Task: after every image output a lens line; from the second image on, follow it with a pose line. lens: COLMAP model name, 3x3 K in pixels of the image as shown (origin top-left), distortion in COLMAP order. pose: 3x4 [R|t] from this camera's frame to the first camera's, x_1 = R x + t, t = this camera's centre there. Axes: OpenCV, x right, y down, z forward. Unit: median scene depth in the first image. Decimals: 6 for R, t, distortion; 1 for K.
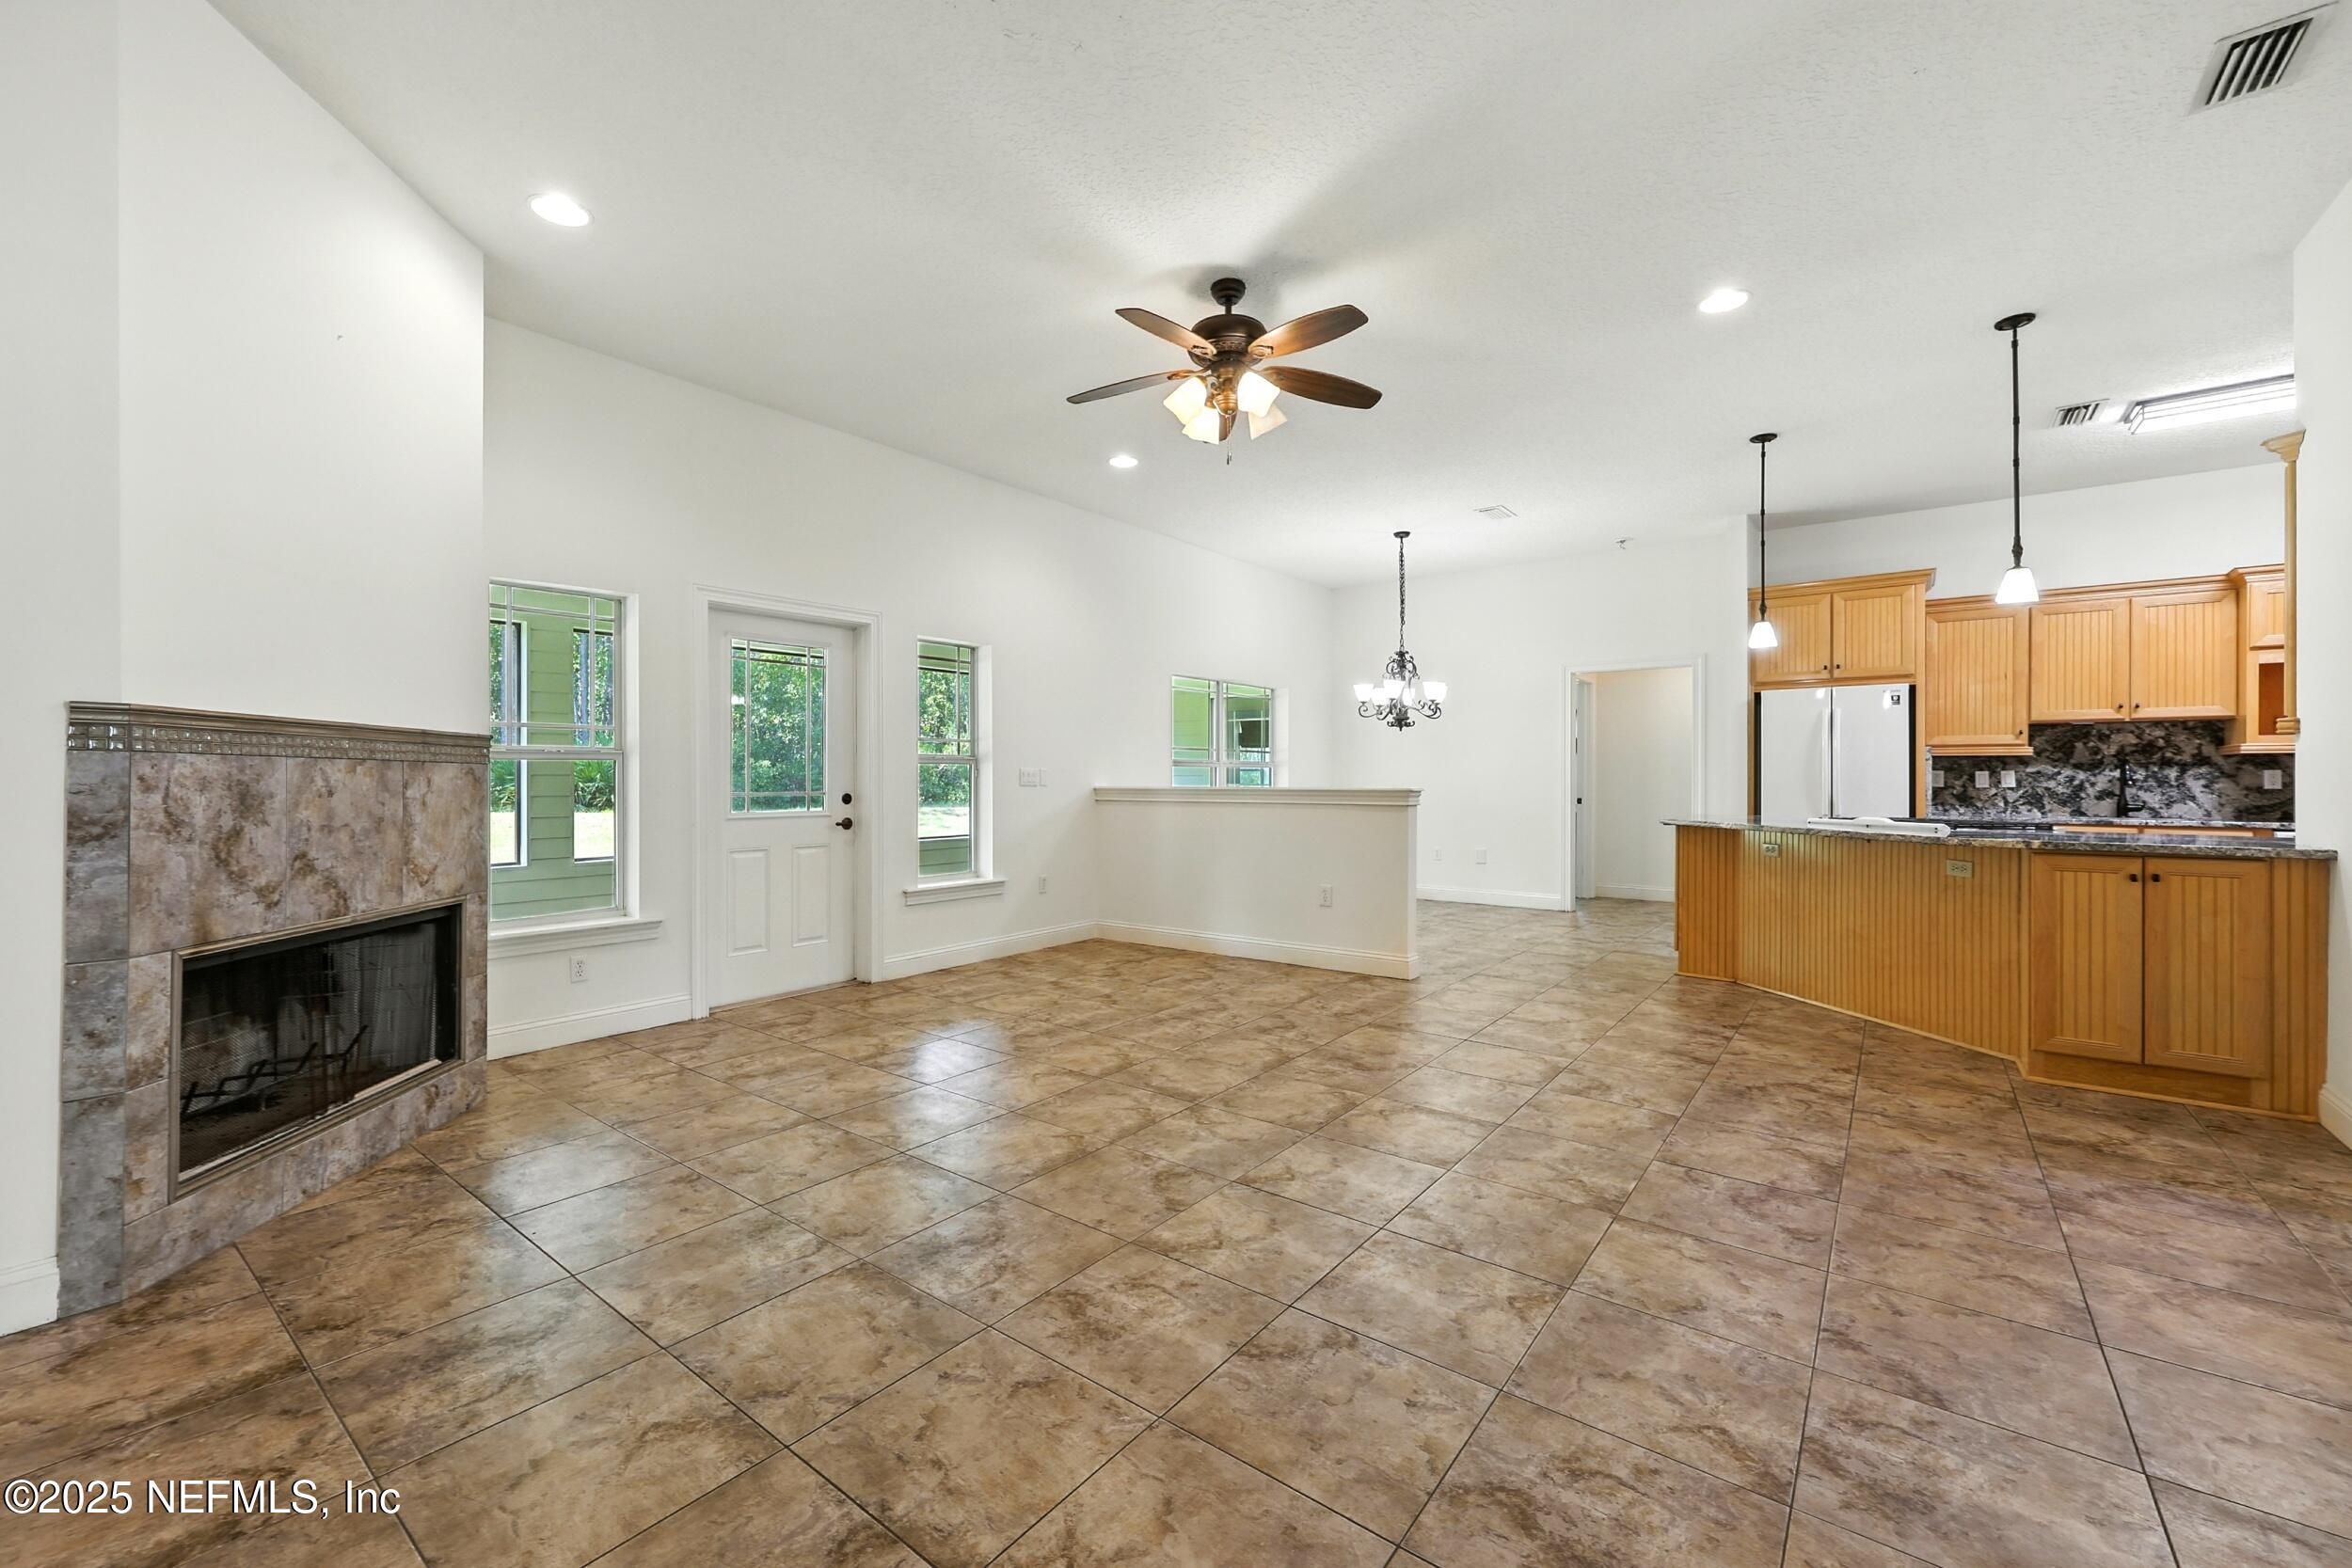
lens RADIAL K [[942.6, 0, 1168.0], [0, 942.6, 782.0], [0, 0, 1]] dist [0.001377, 0.000024]
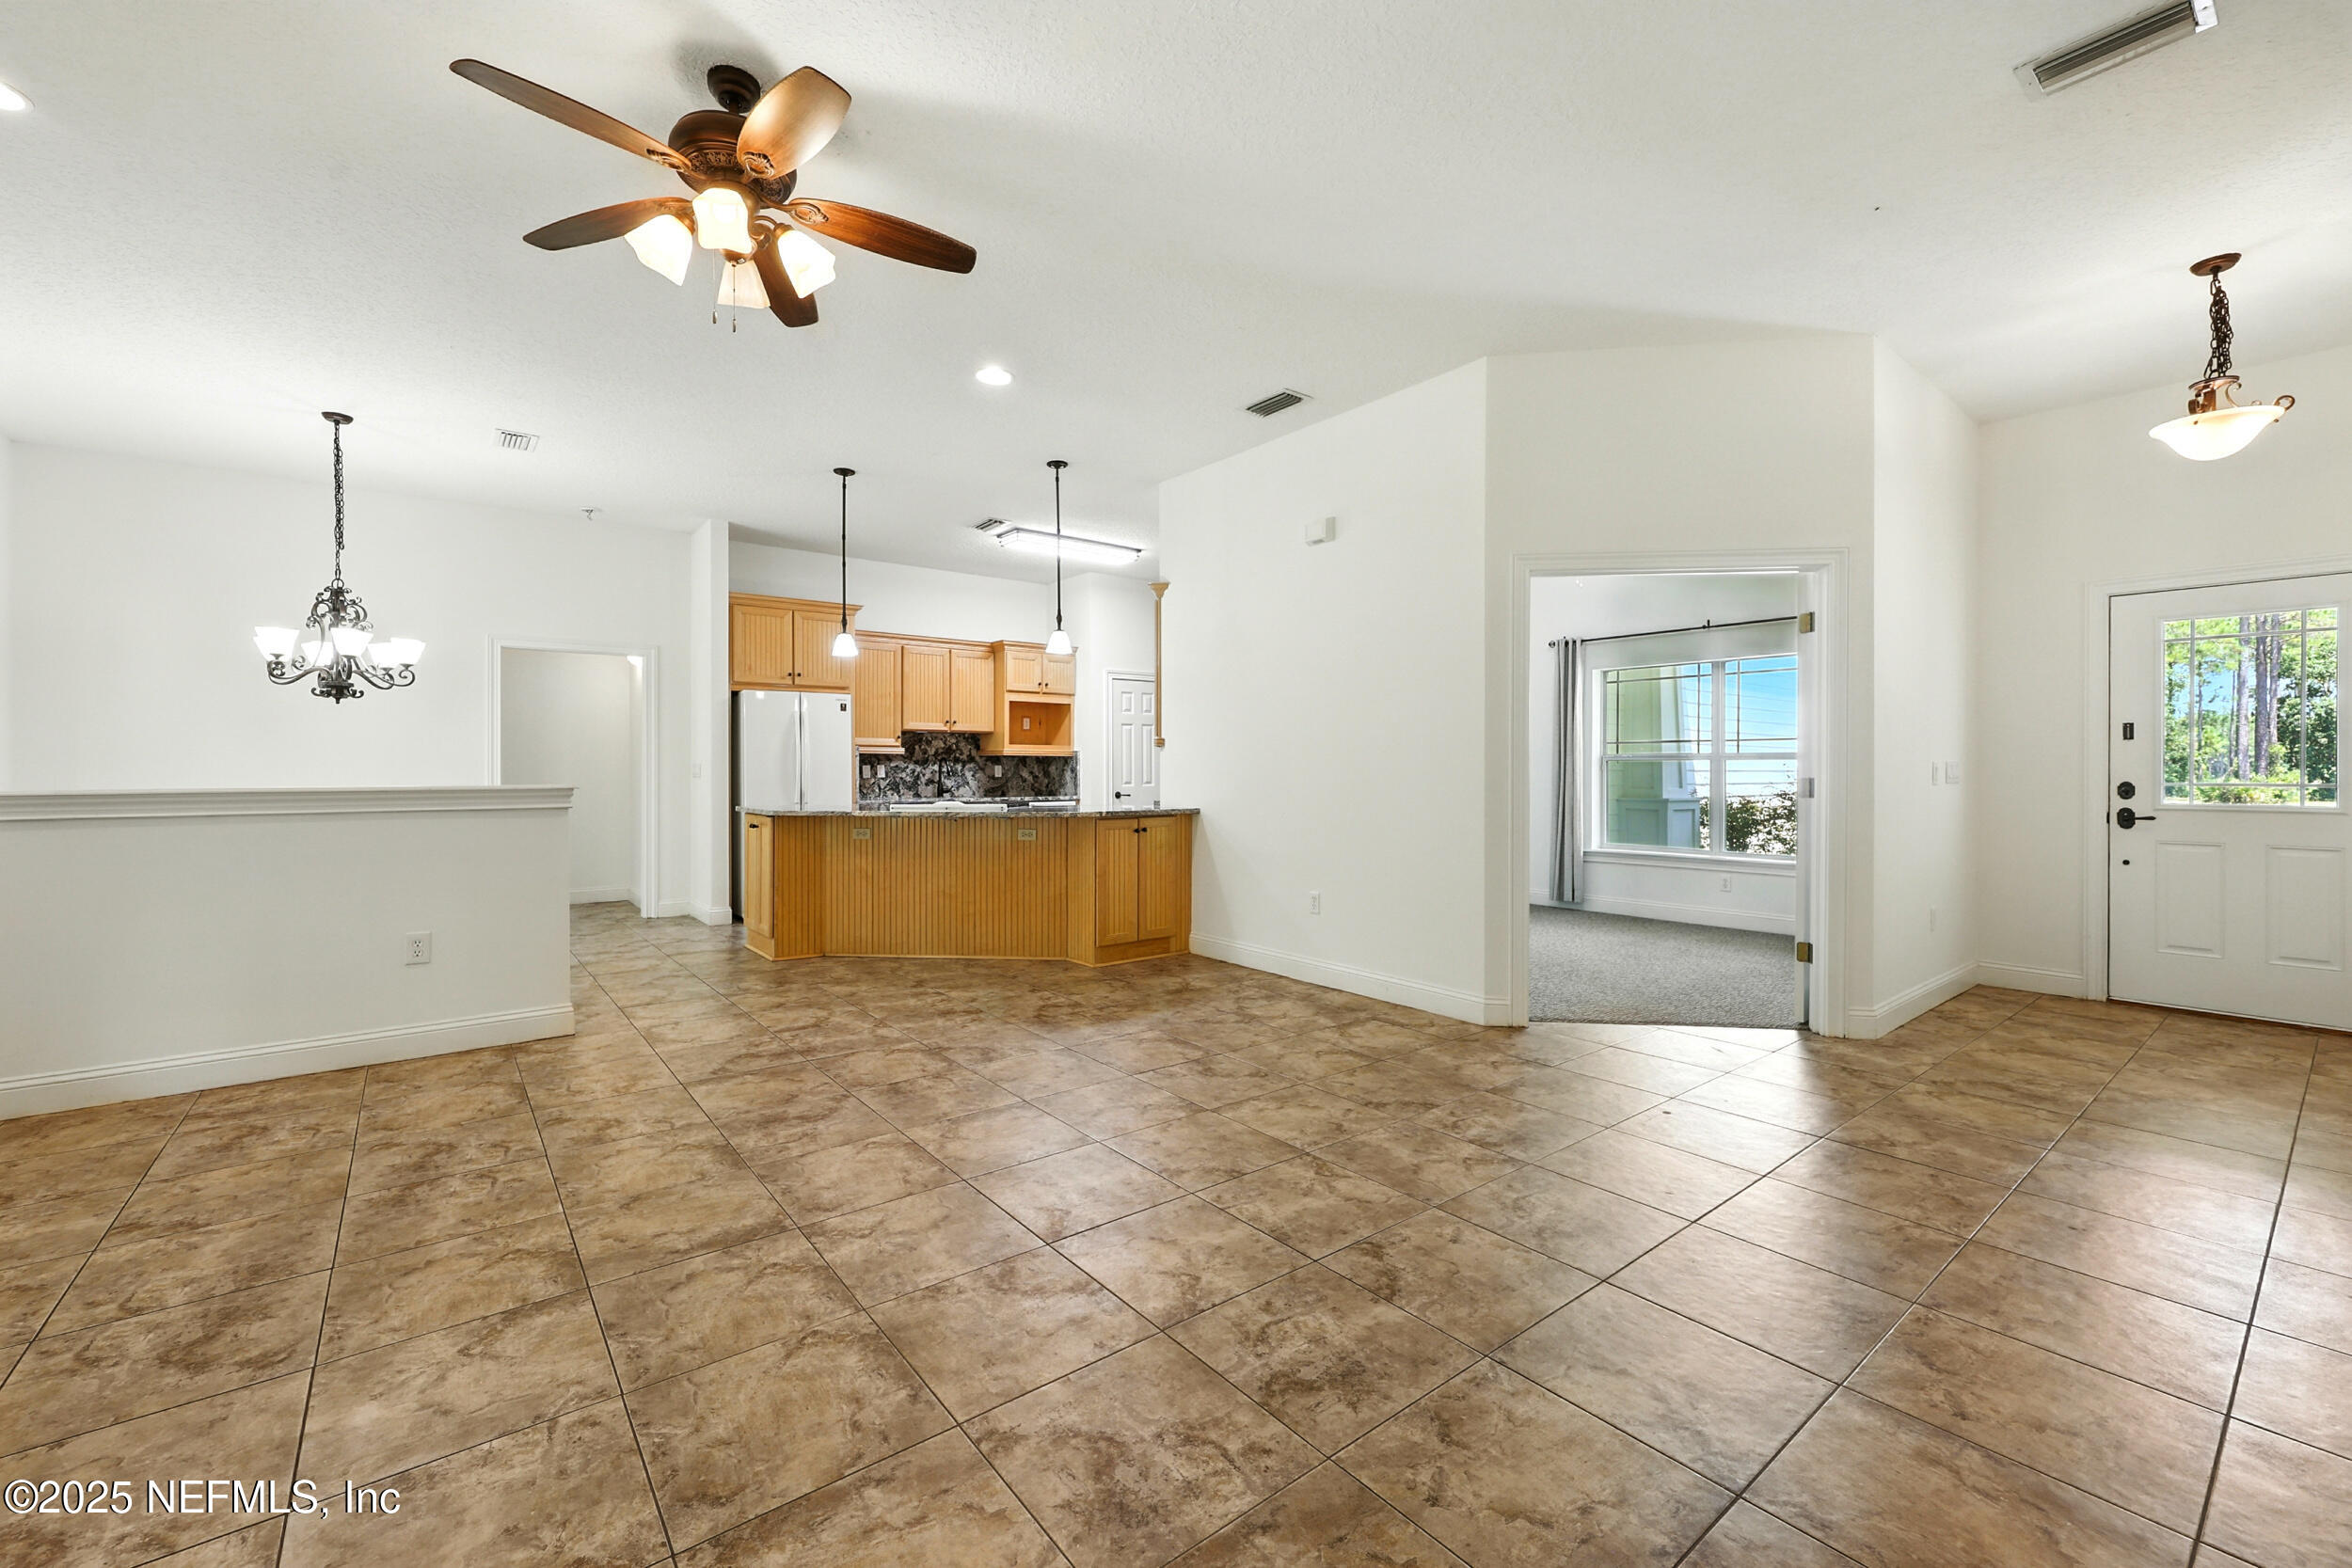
lens RADIAL K [[947.0, 0, 1153.5], [0, 947.0, 768.8], [0, 0, 1]] dist [0.001265, 0.000237]
pose [[0.250678, 0.001316, 0.968070, -0.626089], [0.003736, 0.999990, -0.002327, -0.004319], [-0.968063, 0.004200, 0.250670, 0.584367]]
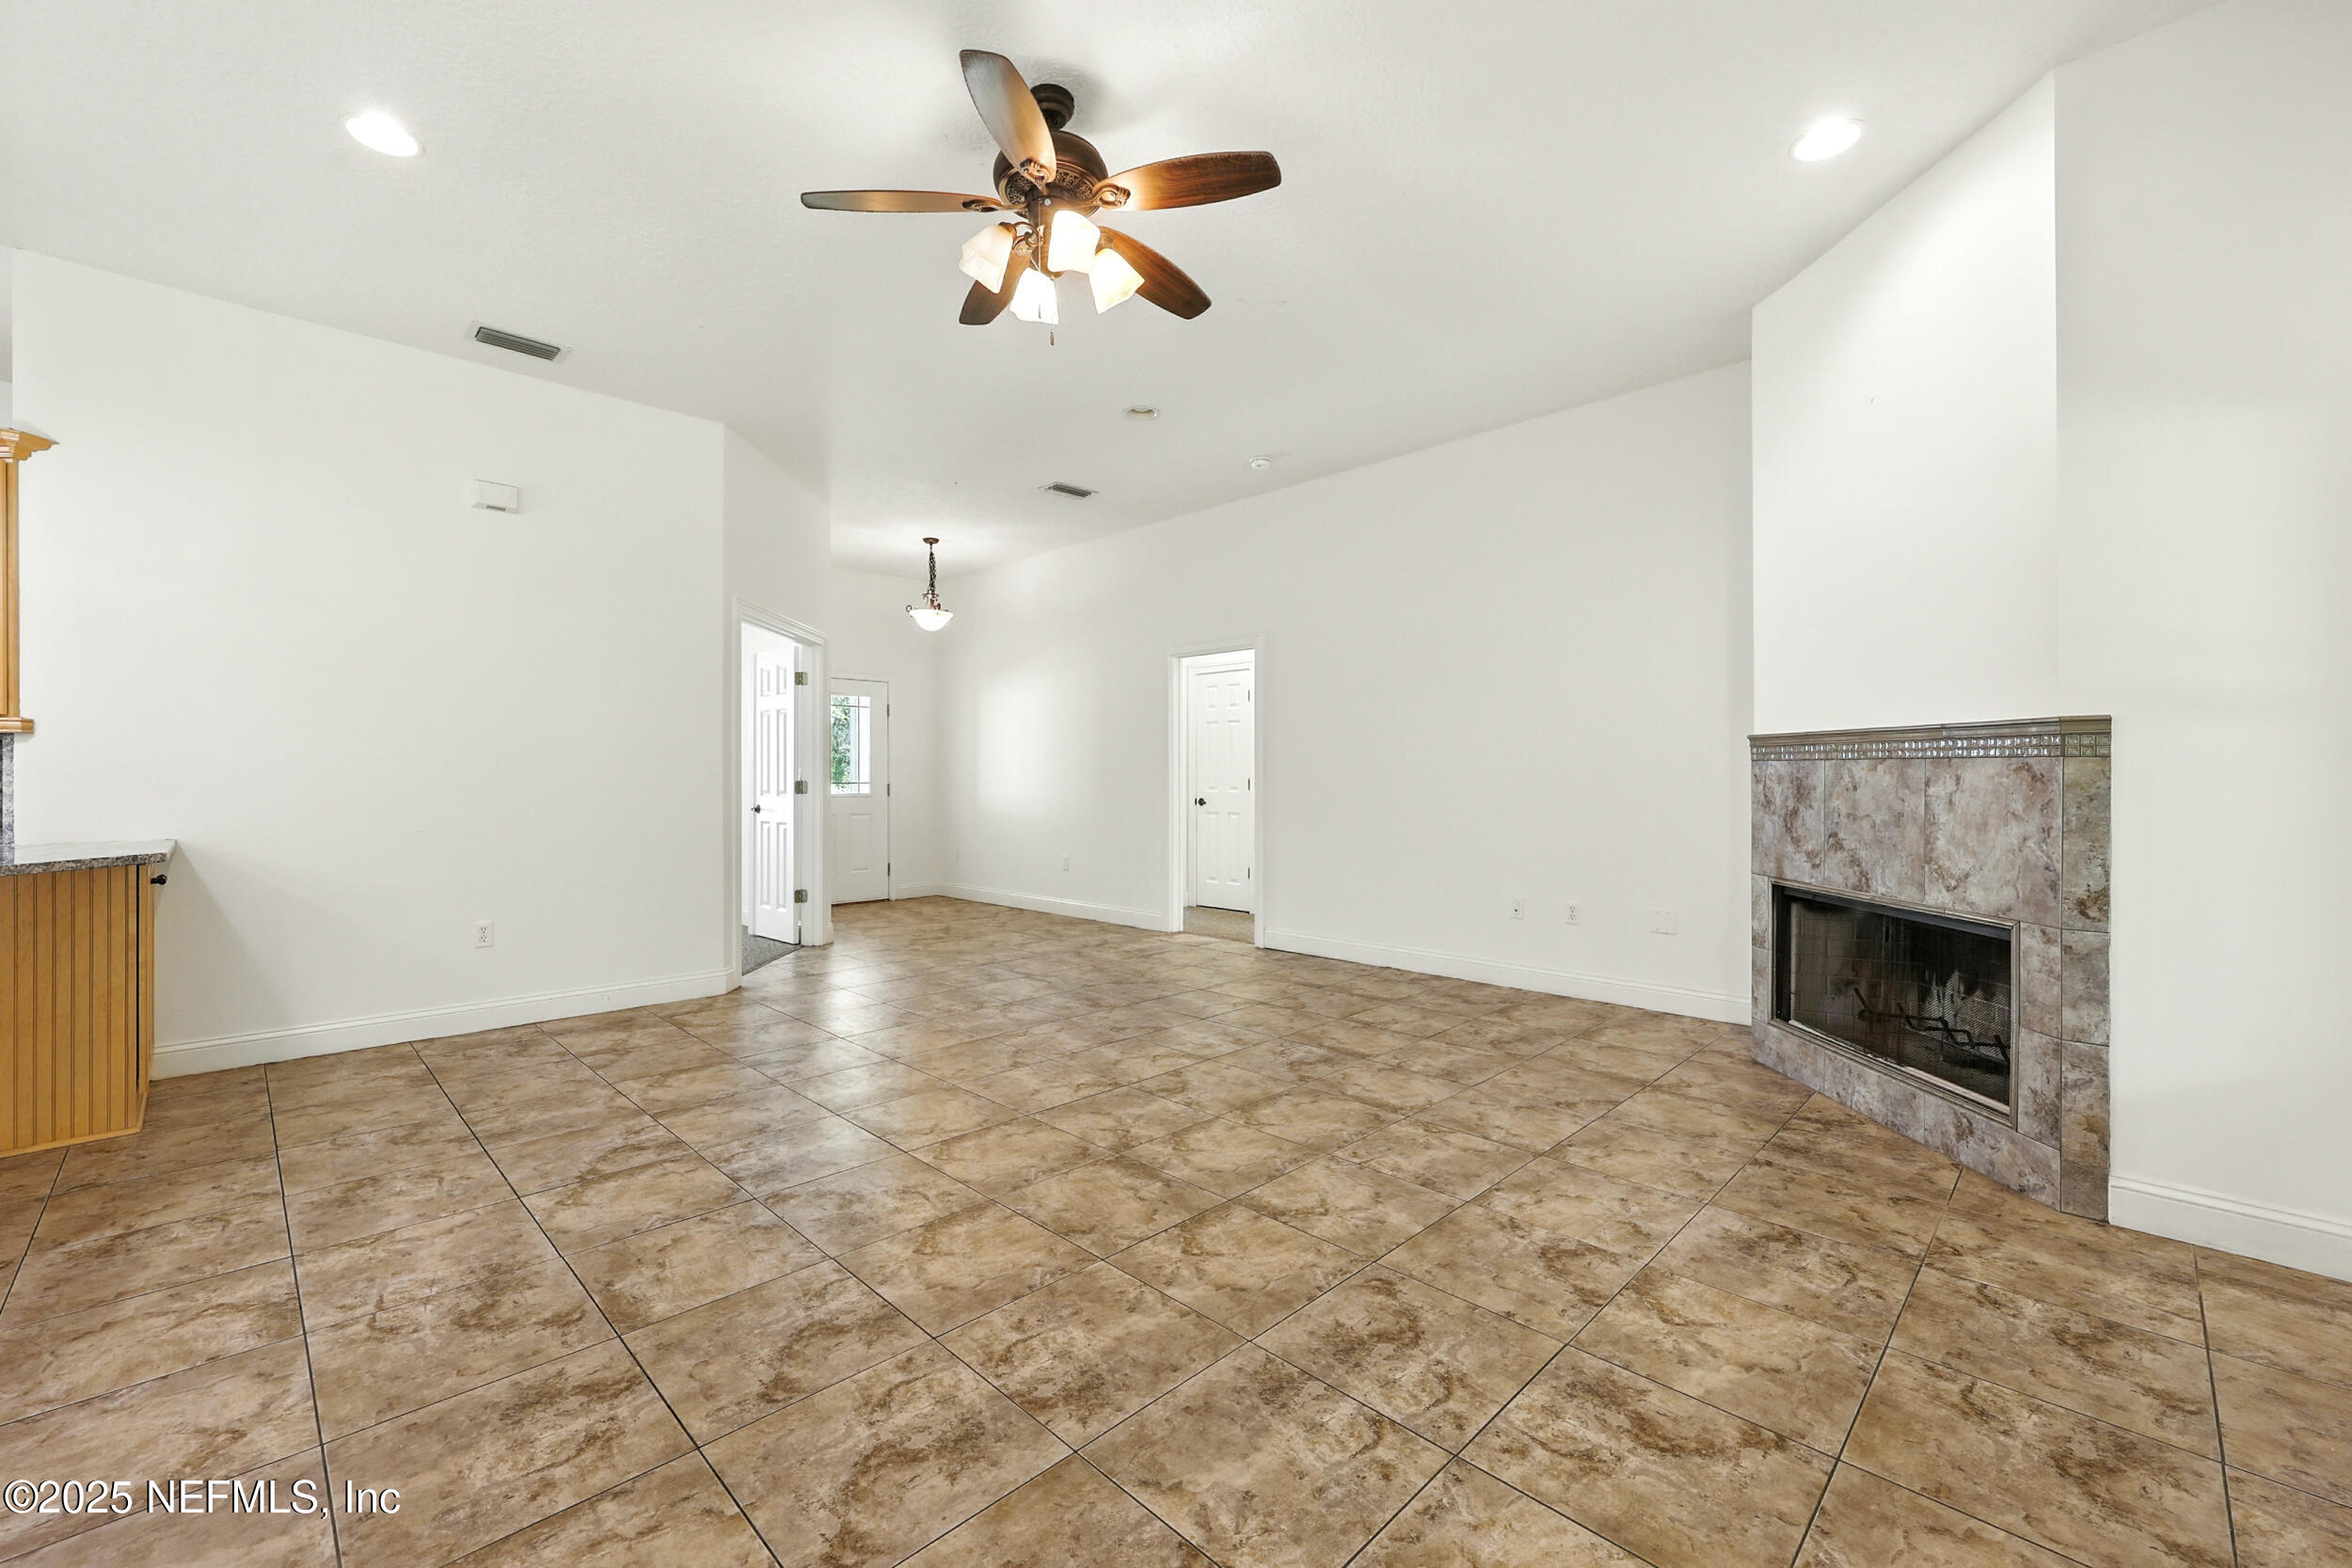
lens RADIAL K [[958.1, 0, 1161.7], [0, 958.1, 781.2], [0, 0, 1]] dist [0.000288, -0.000010]
pose [[-0.991218, -0.000197, 0.132241, -0.131795], [0.001127, 0.999950, 0.009938, -0.008789], [-0.132236, 0.010000, -0.991168, 1.950436]]
